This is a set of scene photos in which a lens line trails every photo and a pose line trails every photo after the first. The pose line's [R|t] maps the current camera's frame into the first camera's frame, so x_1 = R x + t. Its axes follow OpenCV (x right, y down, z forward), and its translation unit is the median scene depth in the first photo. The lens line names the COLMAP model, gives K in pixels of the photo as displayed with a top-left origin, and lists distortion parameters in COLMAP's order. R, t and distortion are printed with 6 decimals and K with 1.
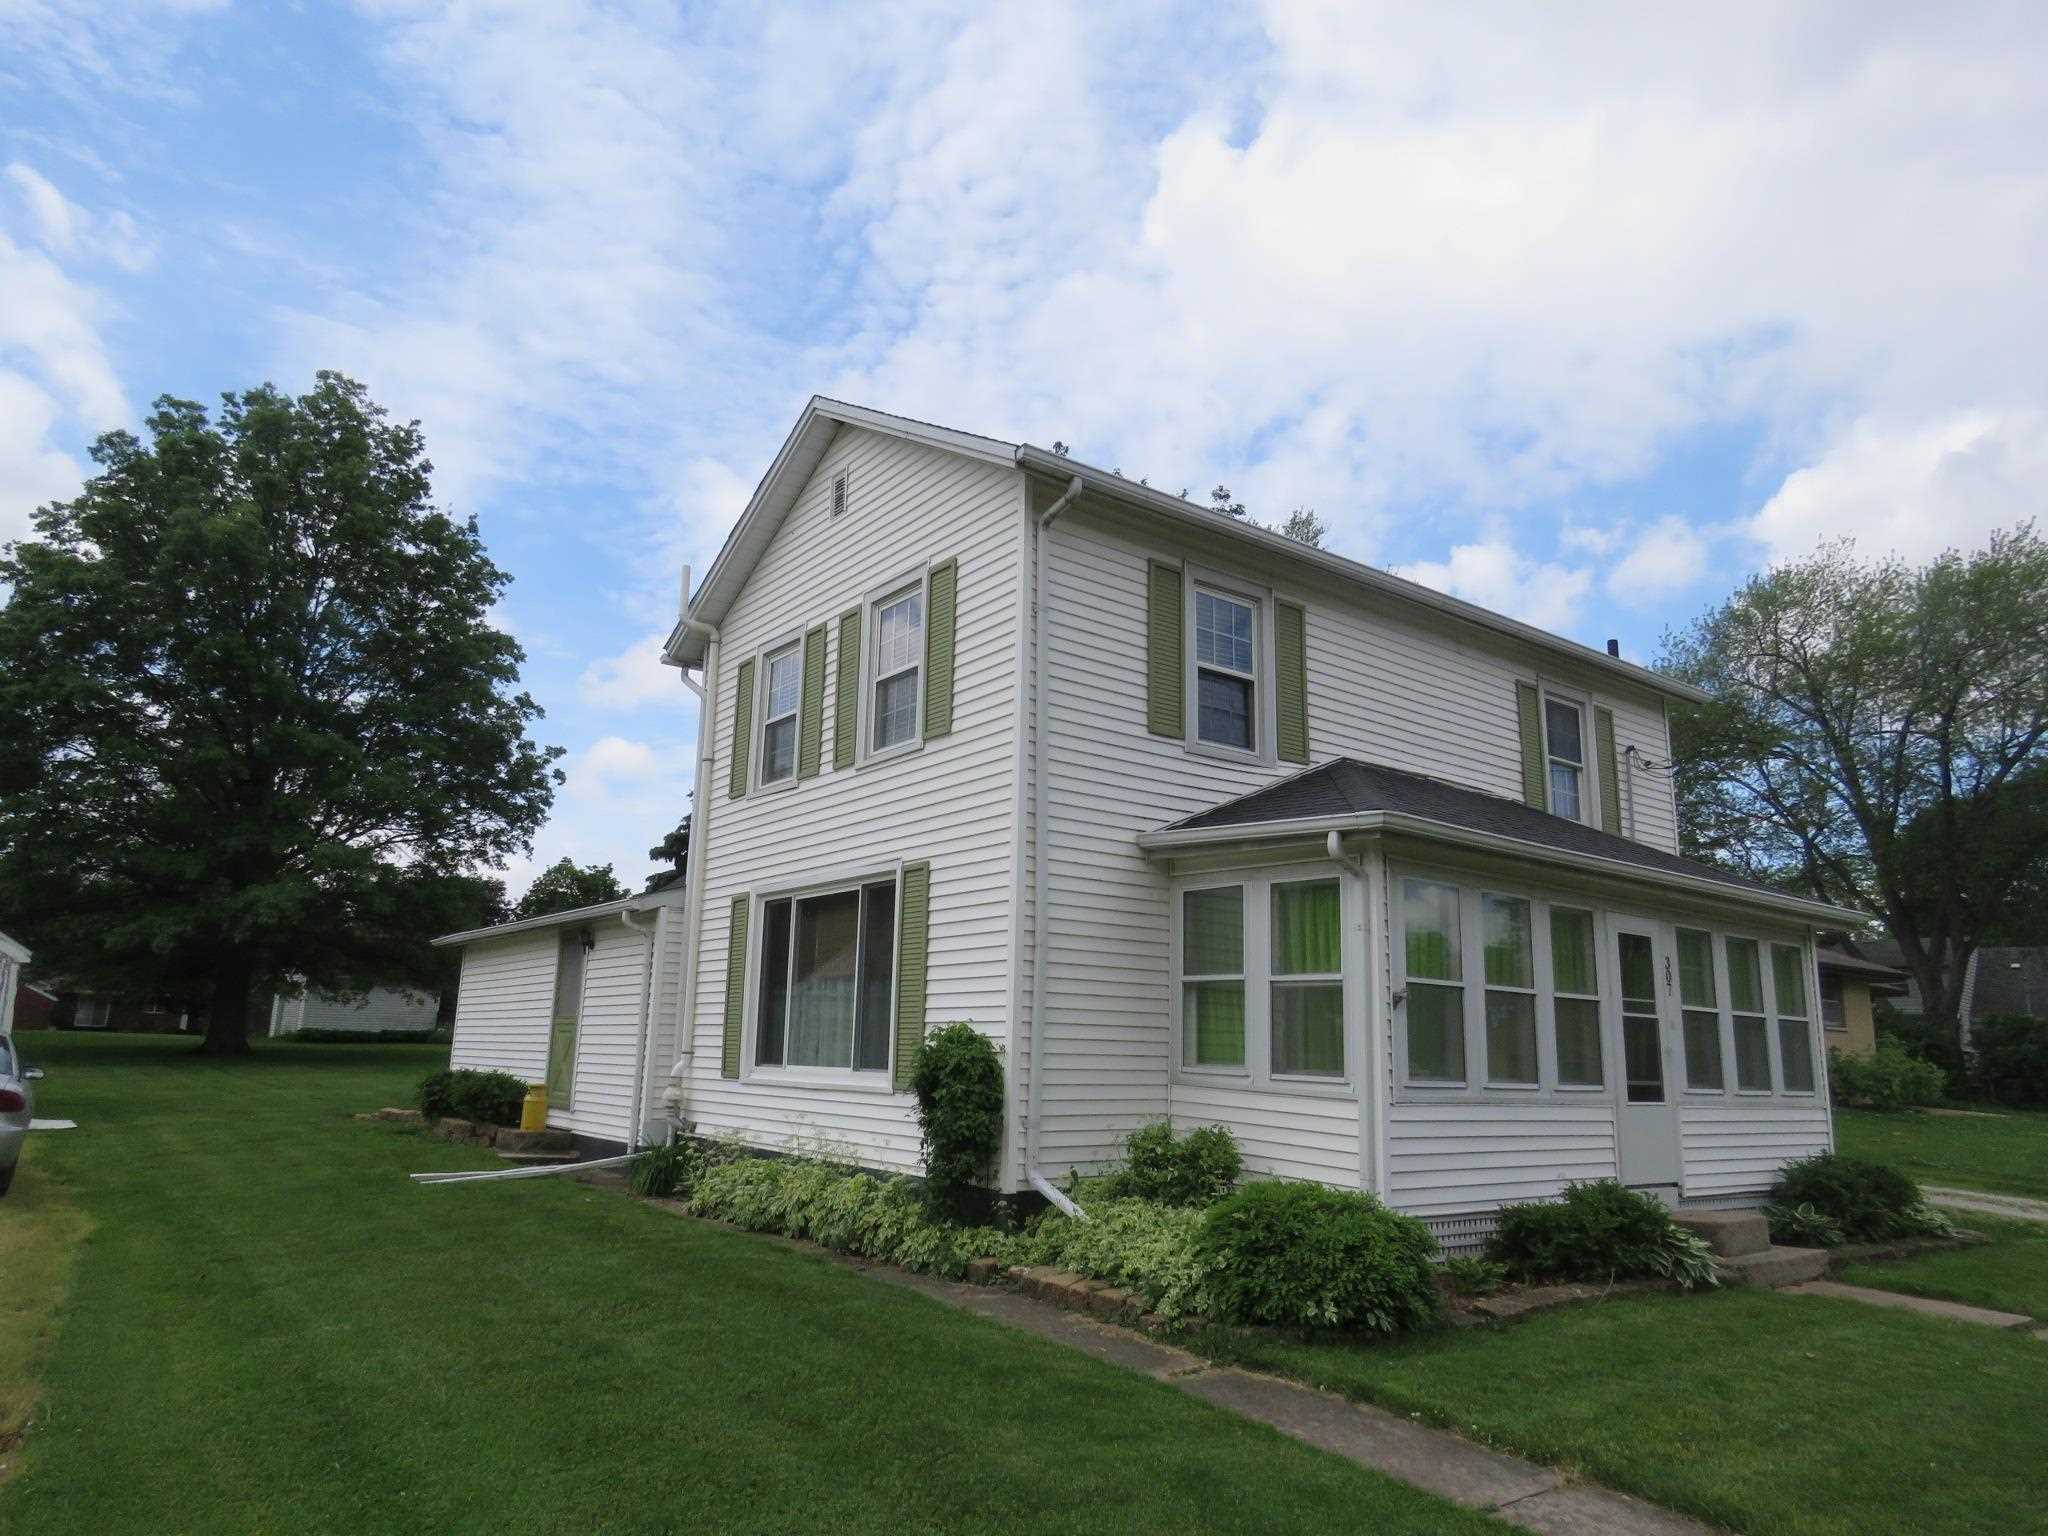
lens RADIAL K [[1293.5, 0, 1012.7], [0, 1293.5, 764.6], [0, 0, 1]] dist [-0.012807, 0.001299]
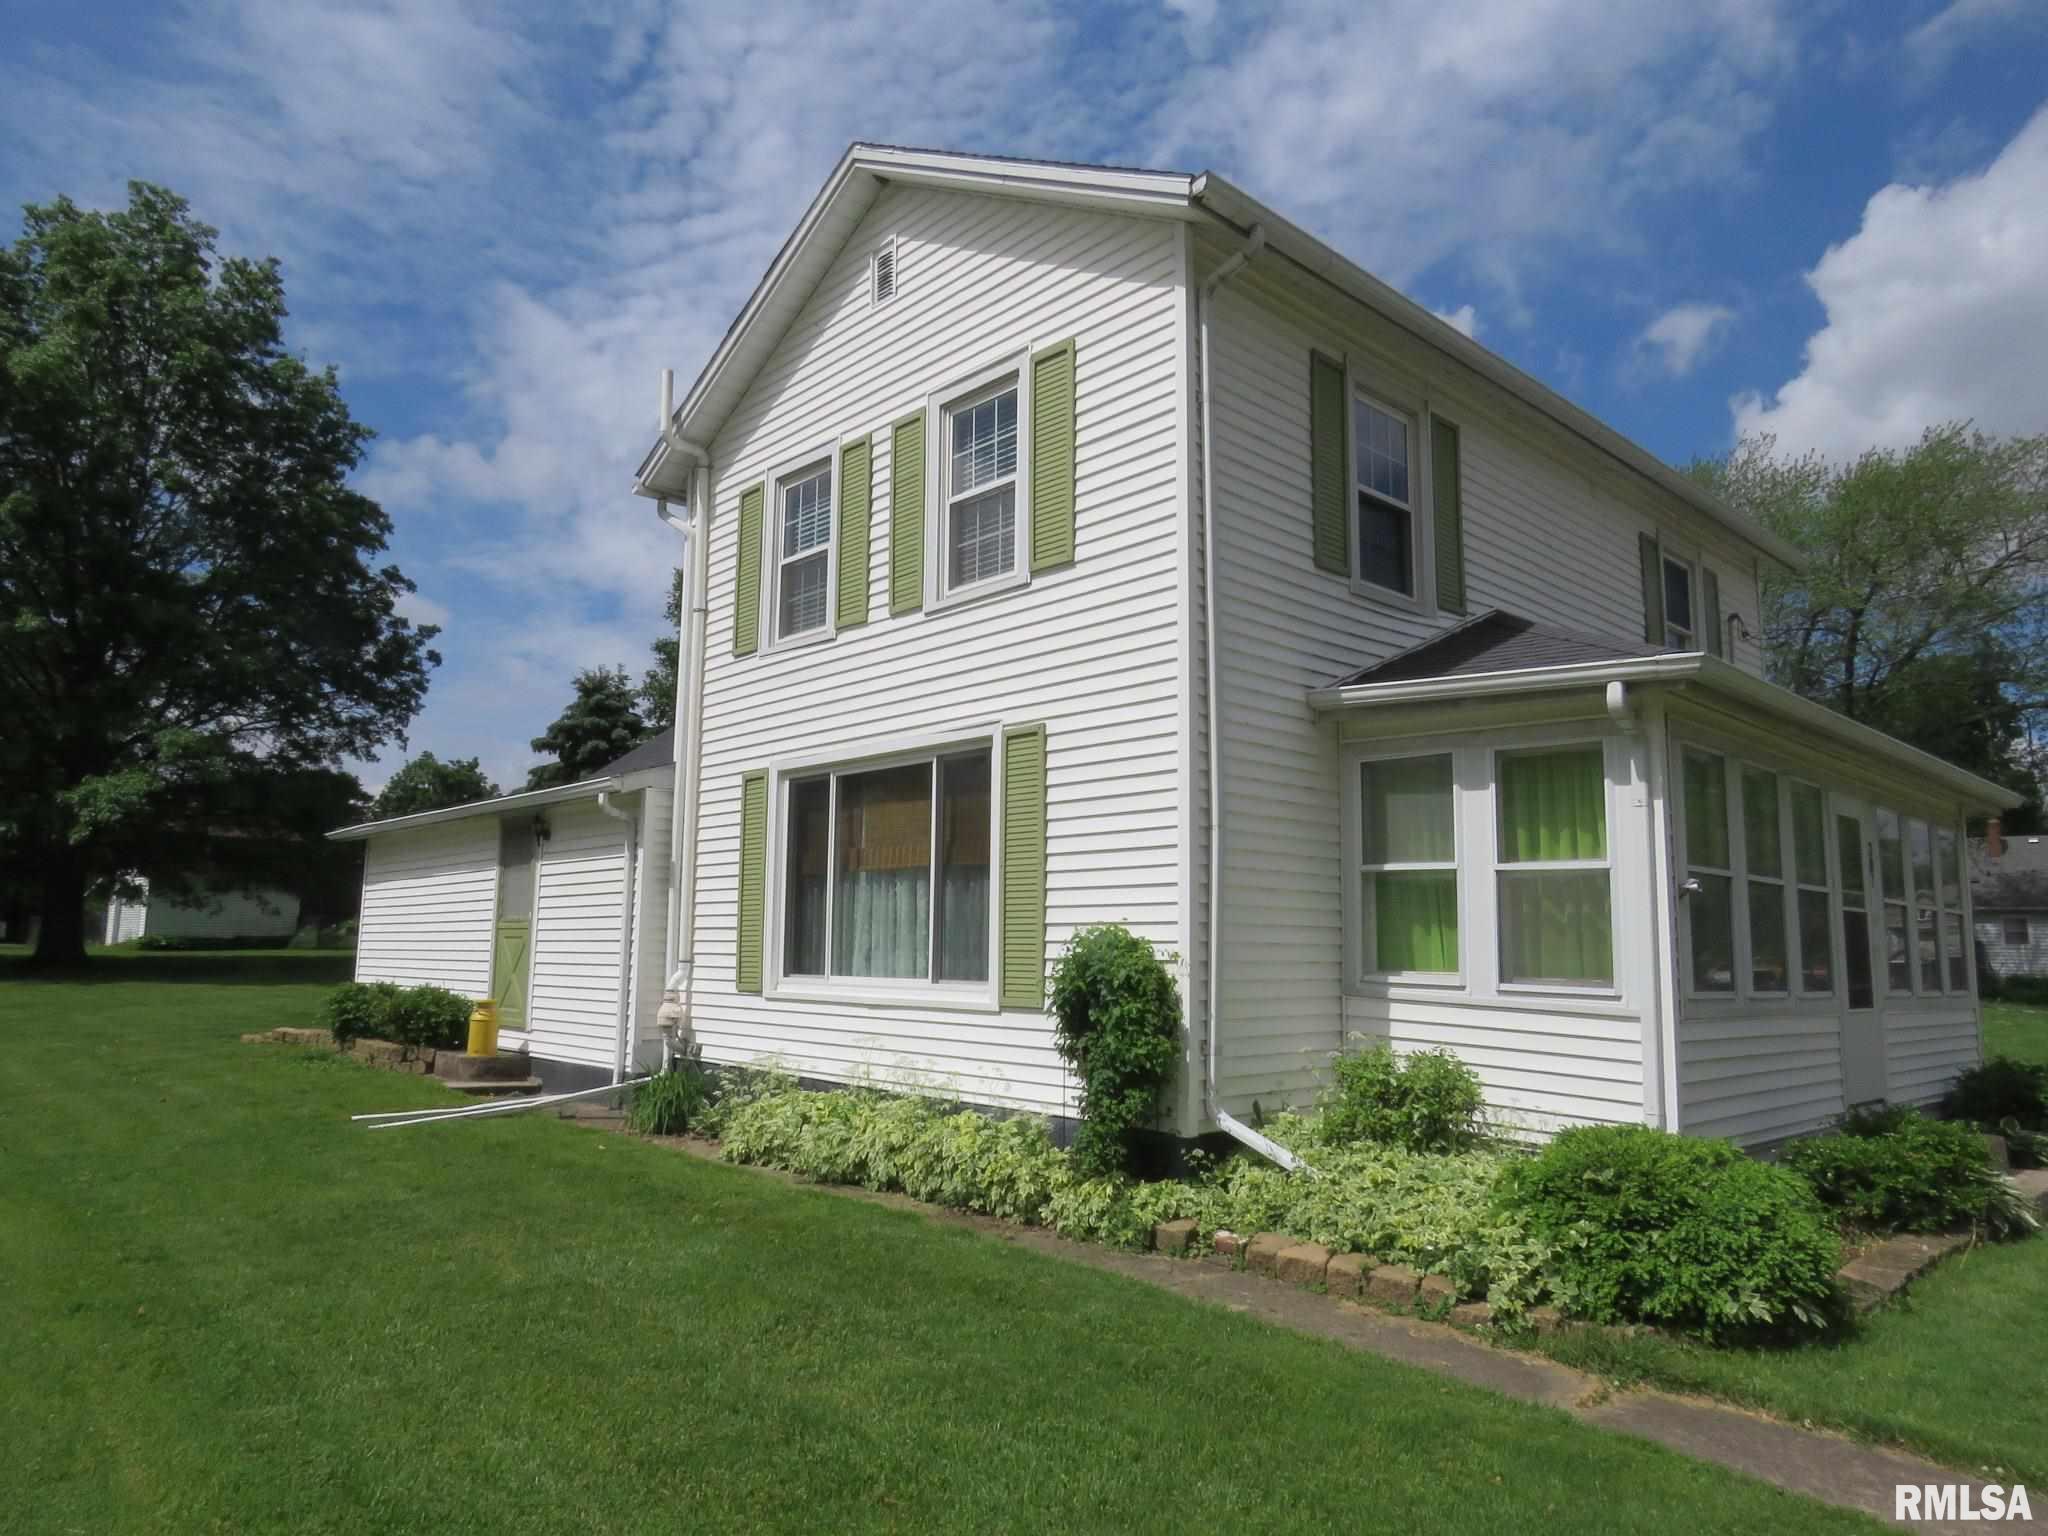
lens RADIAL K [[1322.3, 0, 1024.0], [0, 1322.3, 768.0], [0, 0, 1]] dist [0.000322, -0.000347]
pose [[0.995650, 0.003468, 0.093110, -0.130353], [-0.011043, 0.996656, 0.080966, 0.030939], [-0.092518, -0.081642, 0.992358, 0.163413]]
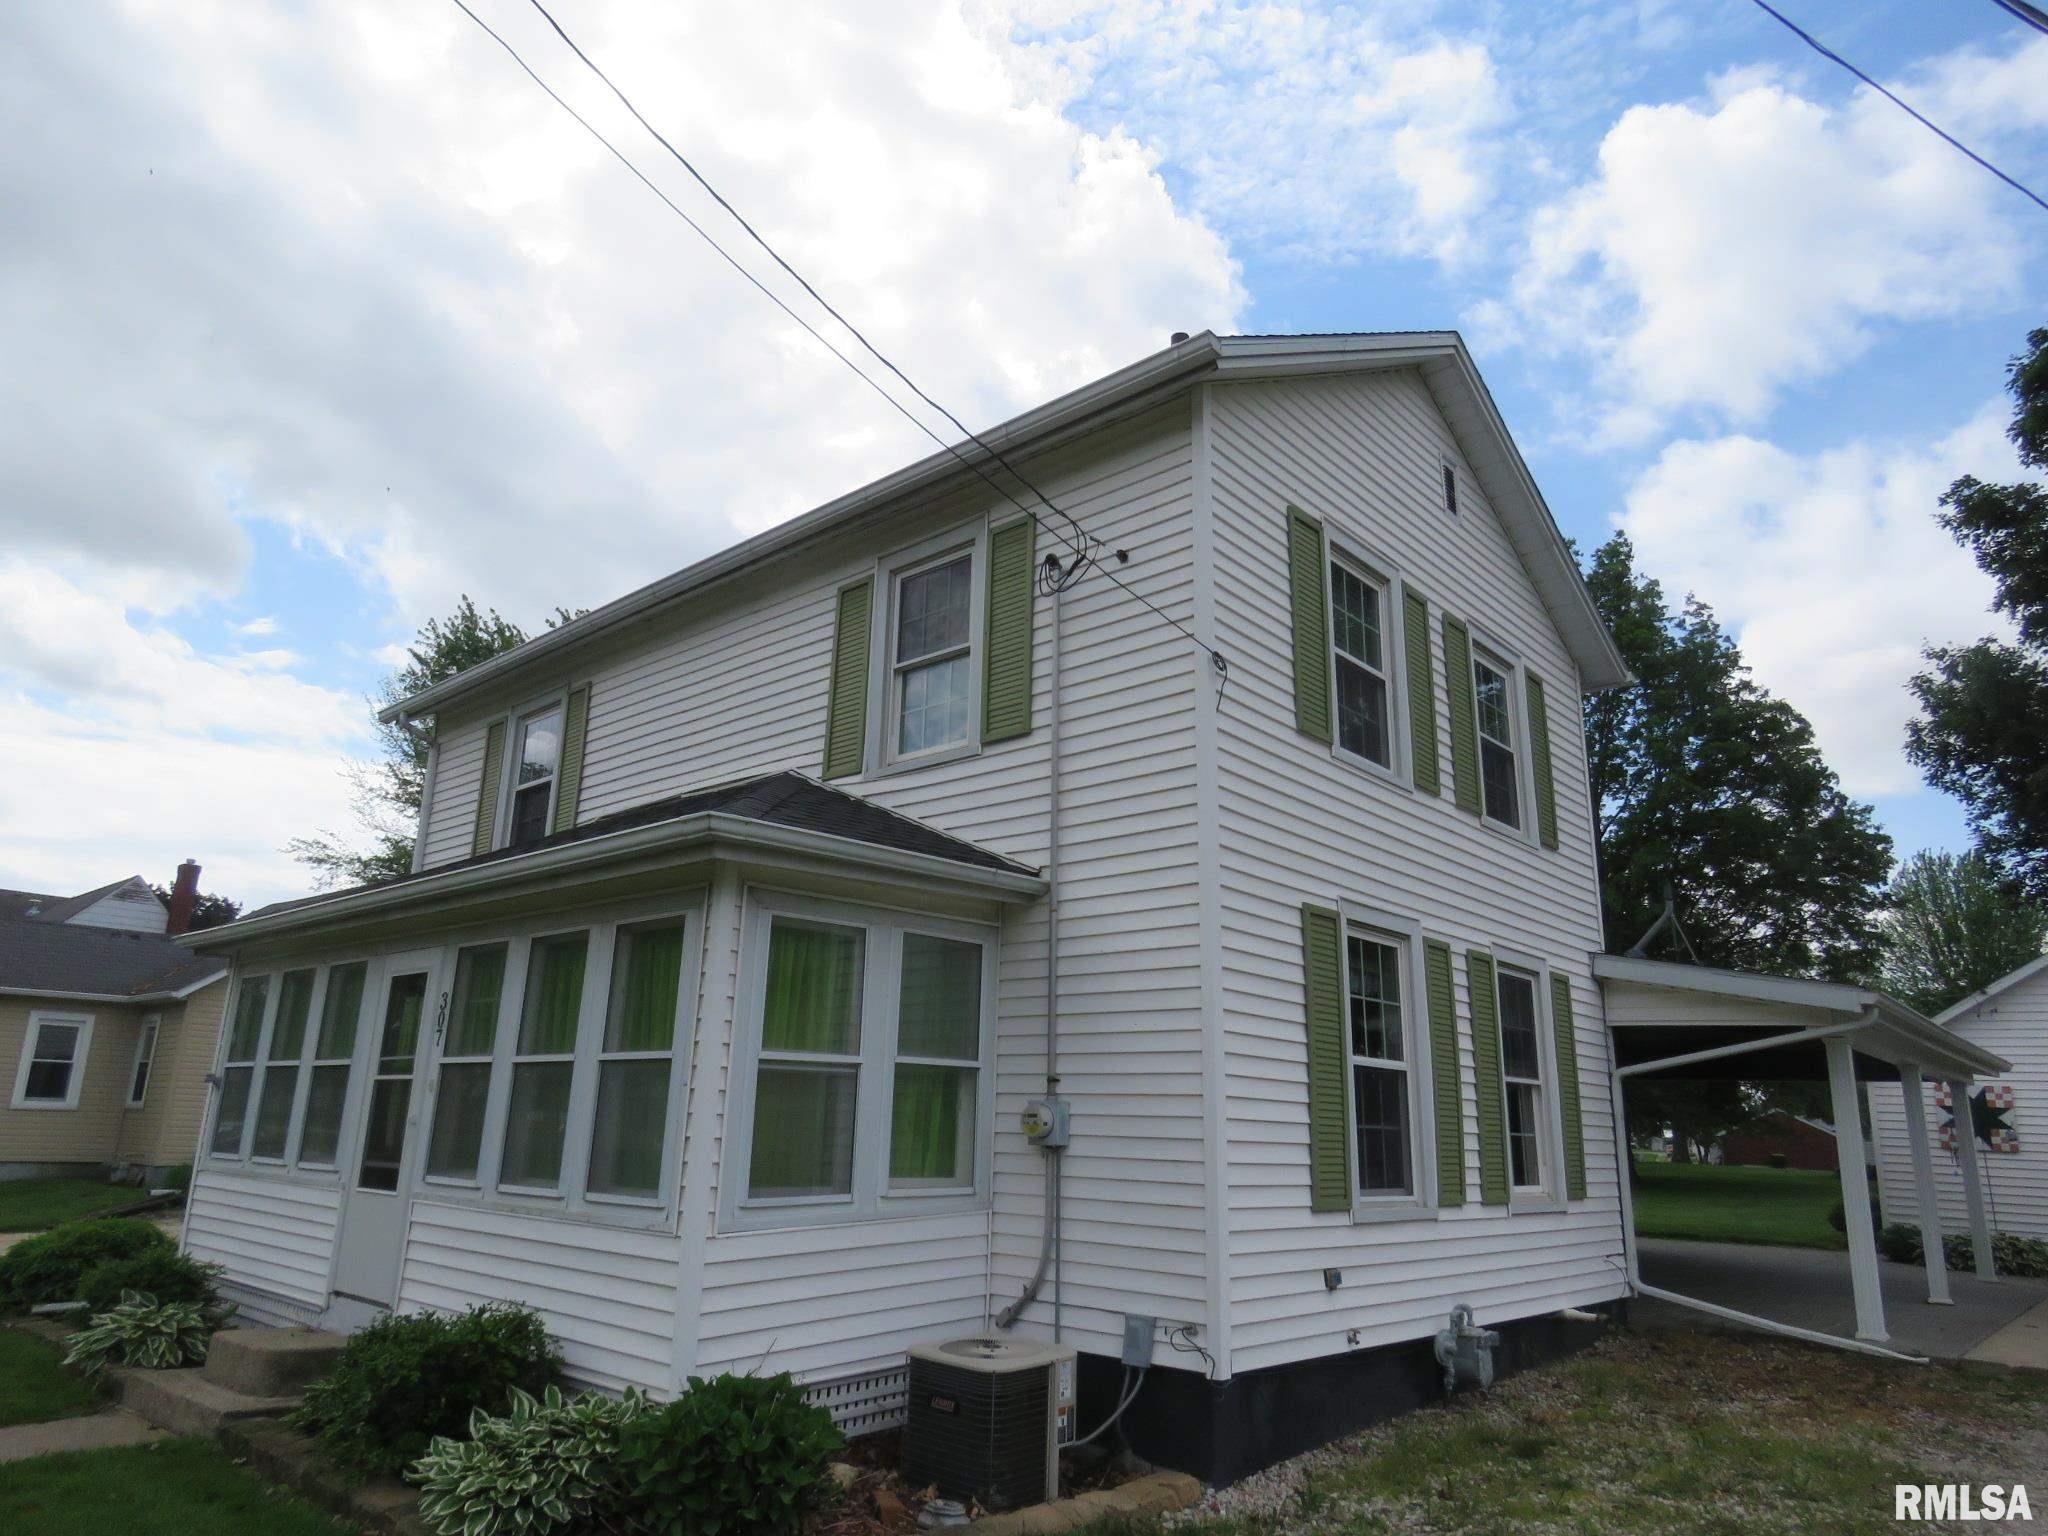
lens RADIAL K [[1293.6, 0, 1012.1], [0, 1293.6, 768.6], [0, 0, 1]] dist [-0.009486, -0.004199]
pose [[0.181706, -0.291708, -0.939090, 1.191657], [0.188344, 0.947631, -0.257918, 0.255697], [0.965147, -0.130007, 0.227132, 1.066089]]
